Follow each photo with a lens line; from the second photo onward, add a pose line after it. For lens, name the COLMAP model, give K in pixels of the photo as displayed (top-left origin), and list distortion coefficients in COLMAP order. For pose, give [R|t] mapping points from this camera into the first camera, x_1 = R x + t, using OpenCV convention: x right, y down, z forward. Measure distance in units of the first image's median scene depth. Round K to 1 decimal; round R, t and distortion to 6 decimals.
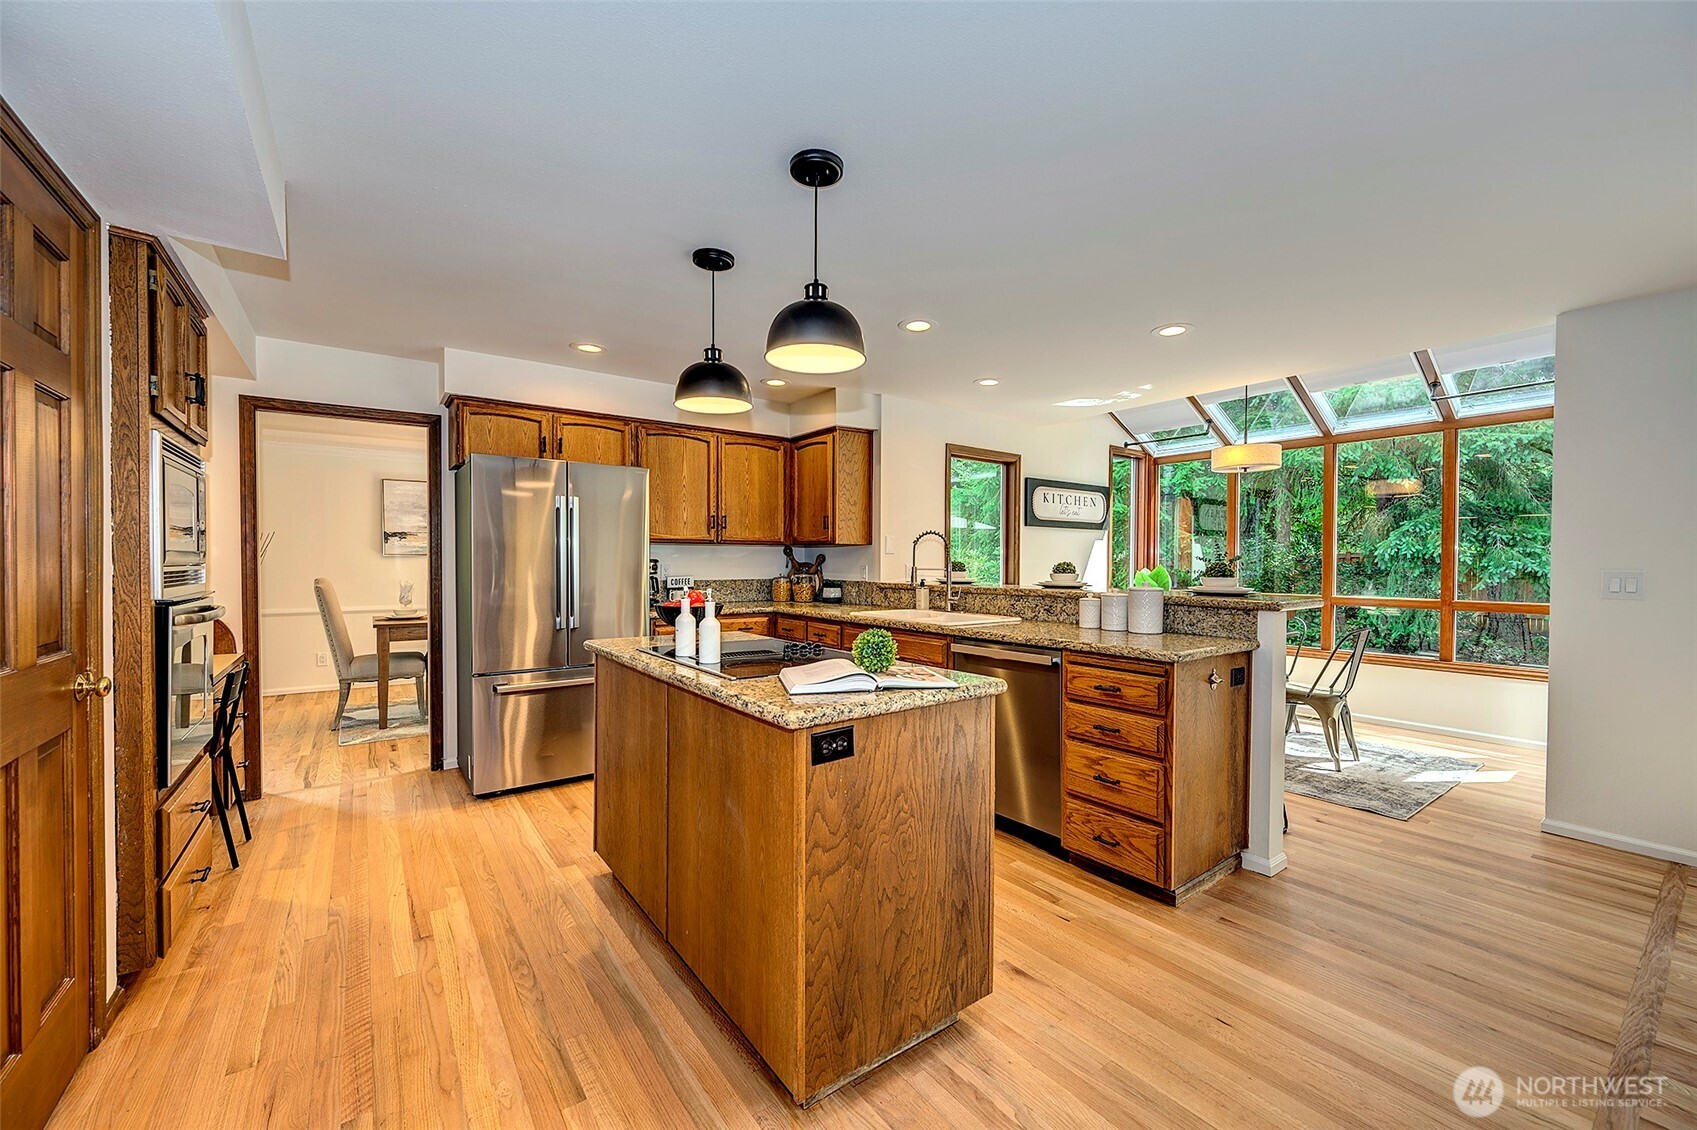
lens RADIAL K [[661.7, 0, 848.6], [0, 661.7, 571.2], [0, 0, 1]] dist [-0.002903, -0.000206]
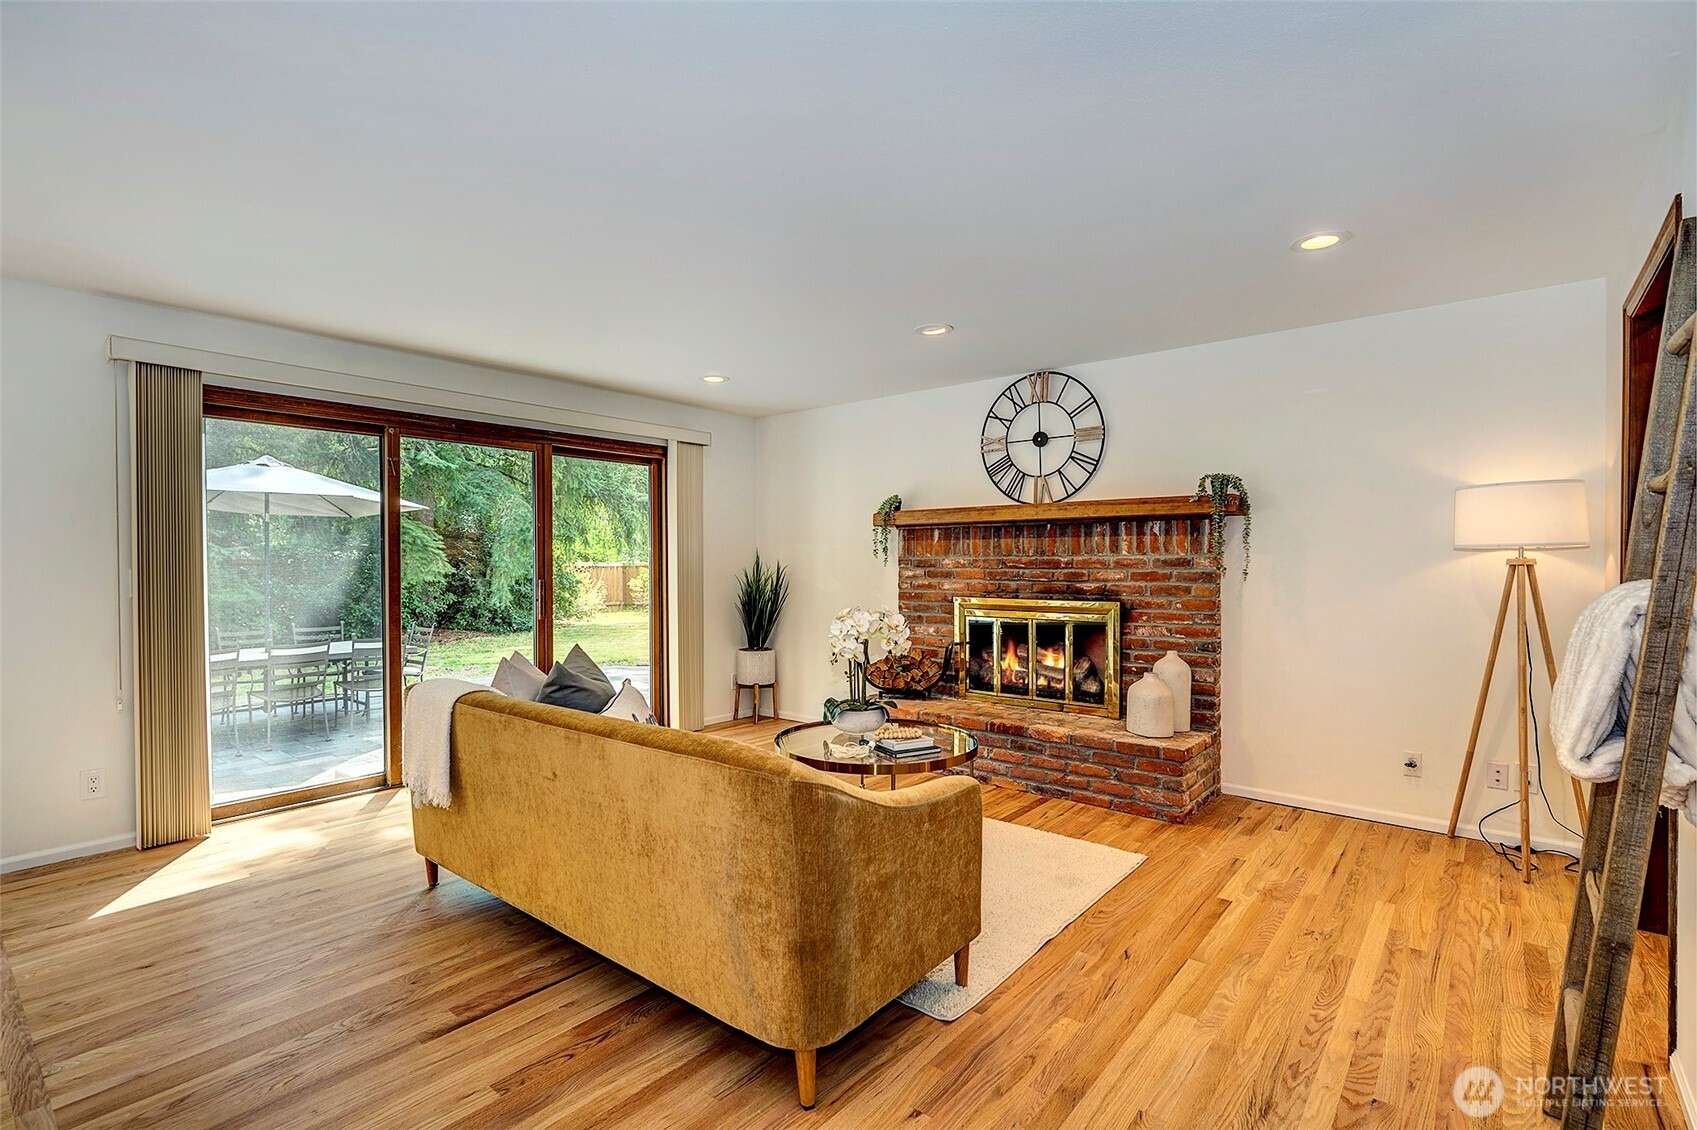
lens RADIAL K [[785.3, 0, 854.0], [0, 785.3, 564.5], [0, 0, 1]] dist [-0.002499, -0.000425]
pose [[-0.242450, -0.009570, 0.970117, -0.081422], [0.017033, 0.999755, 0.014119, -0.000553], [-0.970014, 0.019947, -0.242228, 0.027443]]
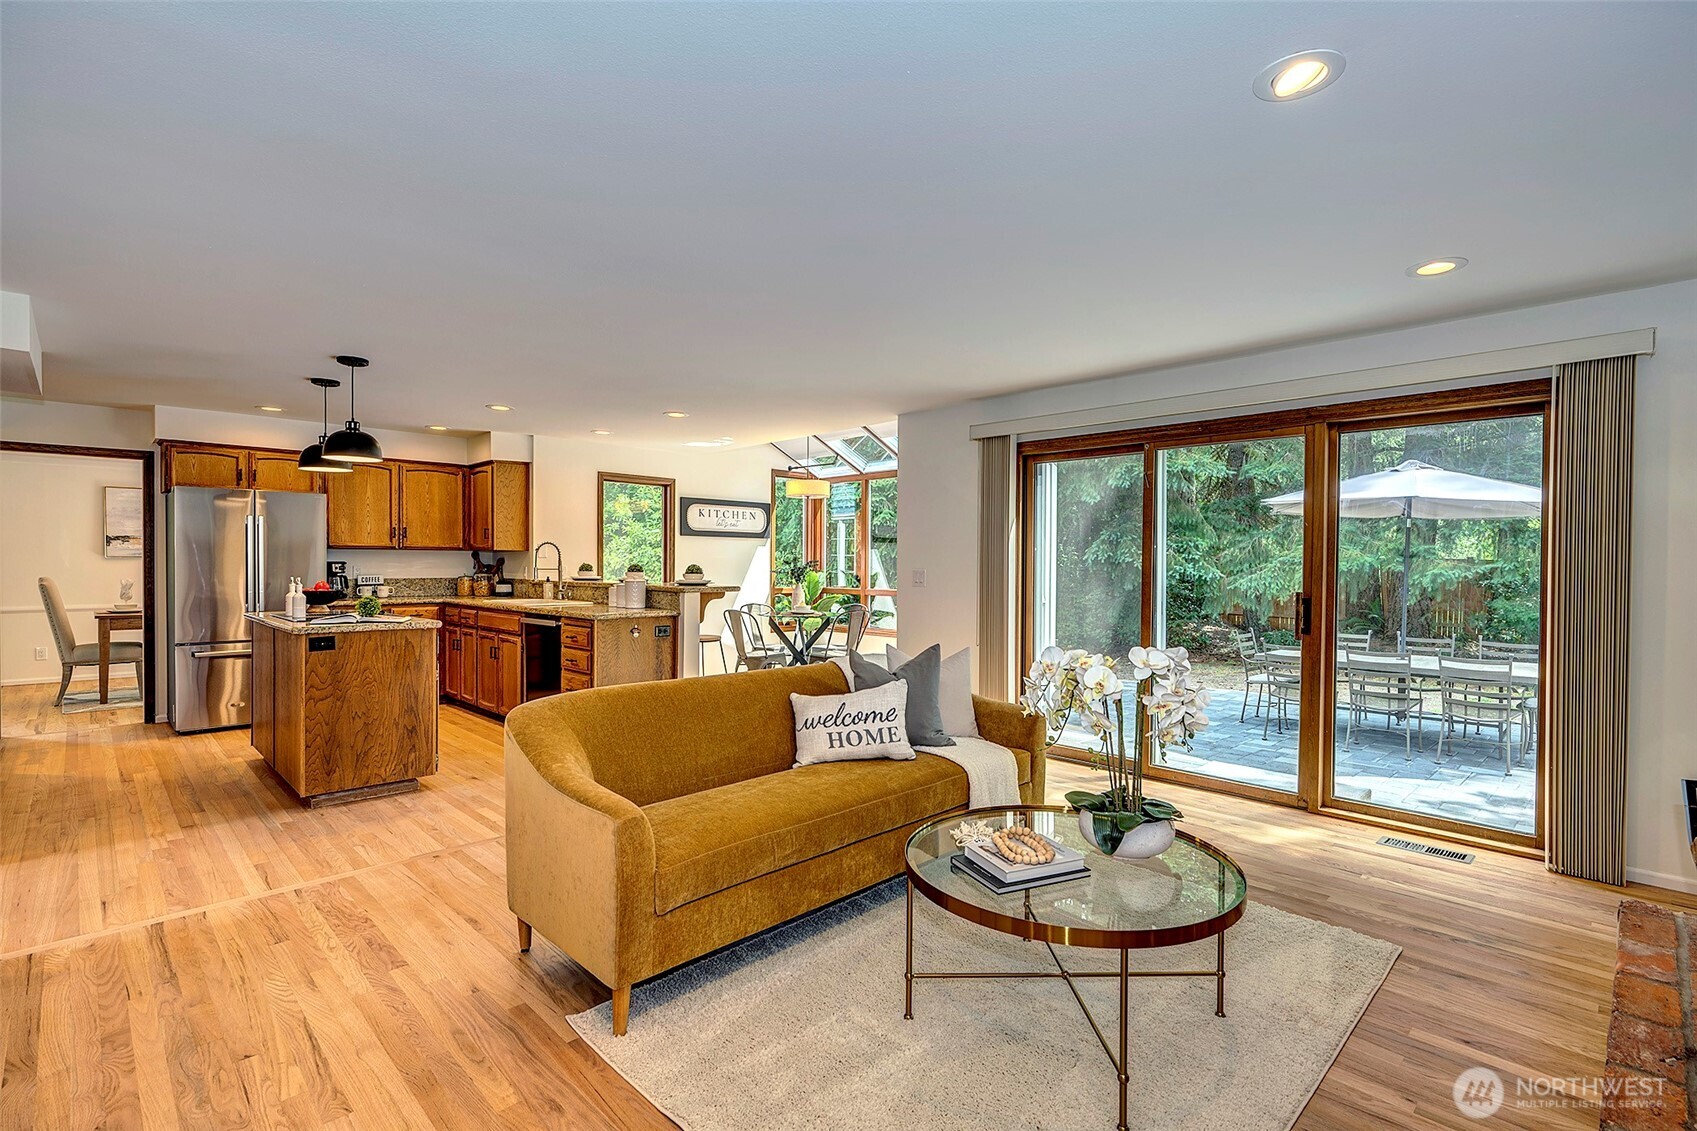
lens RADIAL K [[785.3, 0, 848.6], [0, 785.3, 570.7], [0, 0, 1]] dist [-0.002499, -0.000425]
pose [[0.989681, -0.000288, 0.143285, 0.427793], [0.001192, 0.999980, -0.006225, 0.009150], [-0.143281, 0.006332, 0.989662, -0.598694]]
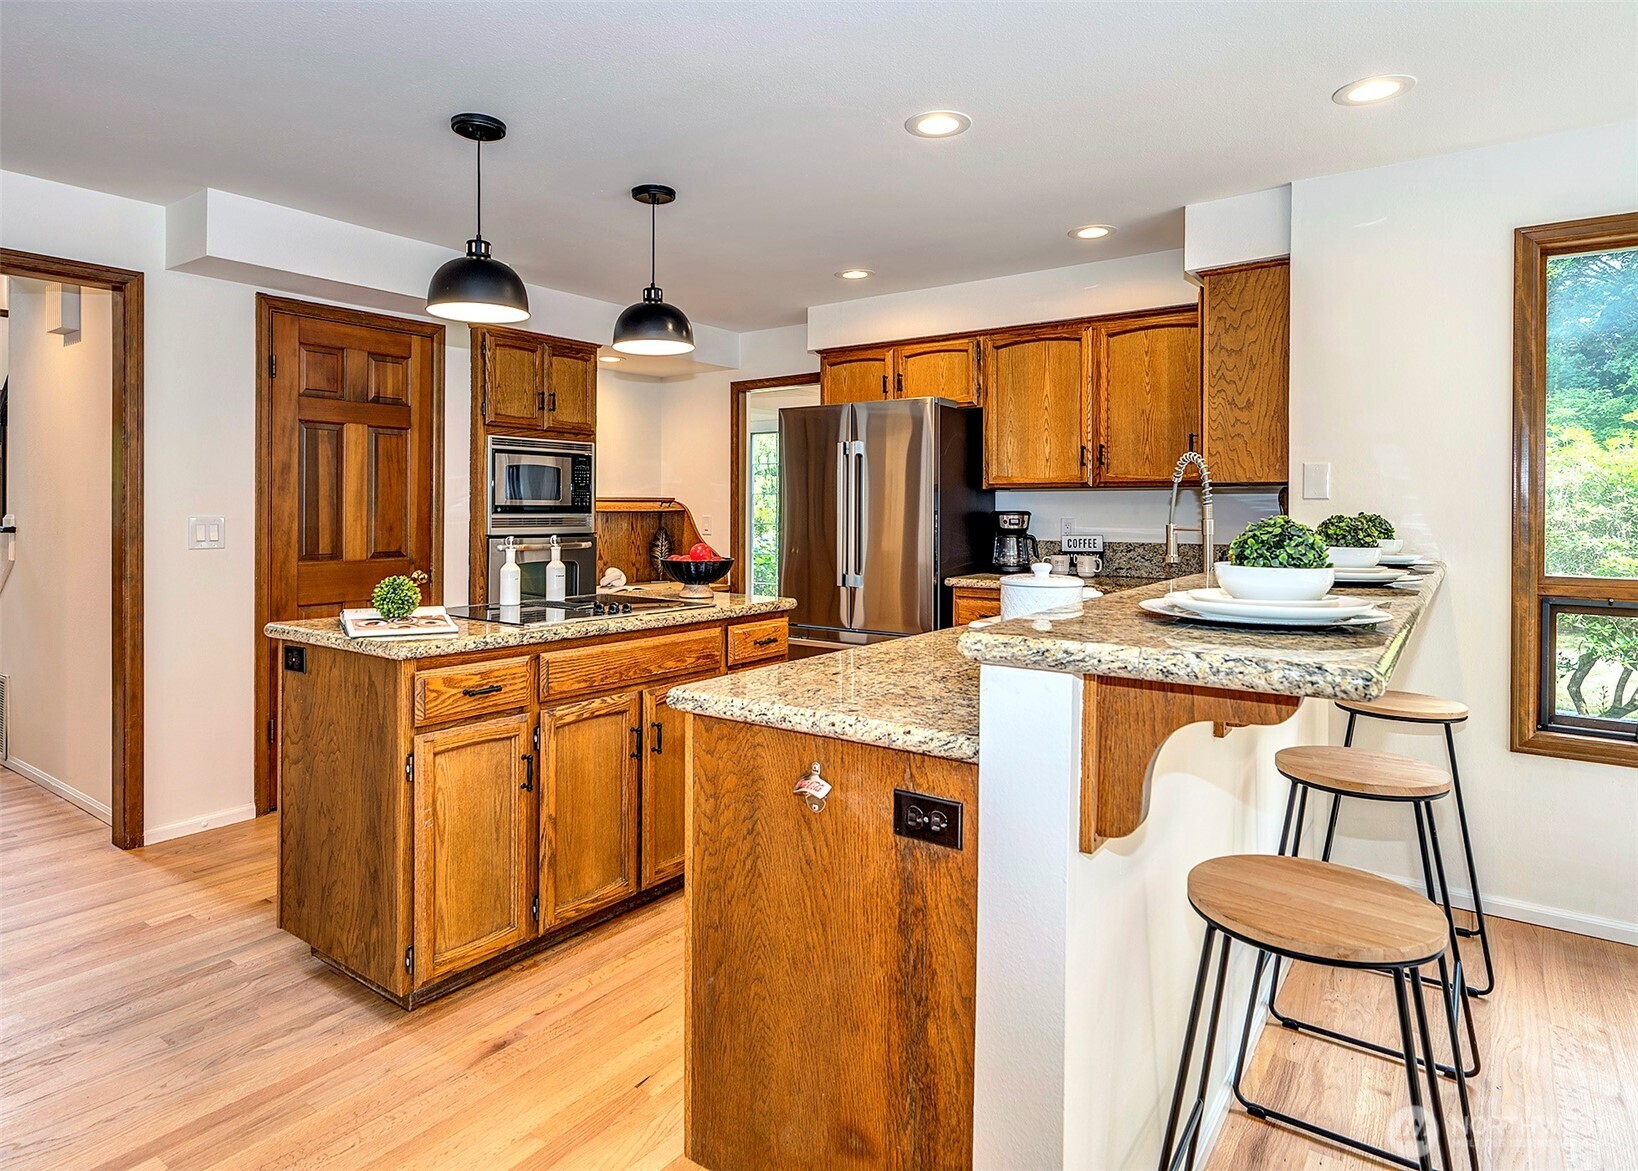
lens RADIAL K [[925.5, 0, 811.2], [0, 925.5, 507.4], [0, 0, 1]] dist [0.002598, 0.001686]
pose [[0.299923, -0.003729, -0.953956, 0.592285], [-0.018447, 0.999783, -0.009708, -0.006353], [0.953785, 0.020510, 0.299789, 0.429075]]
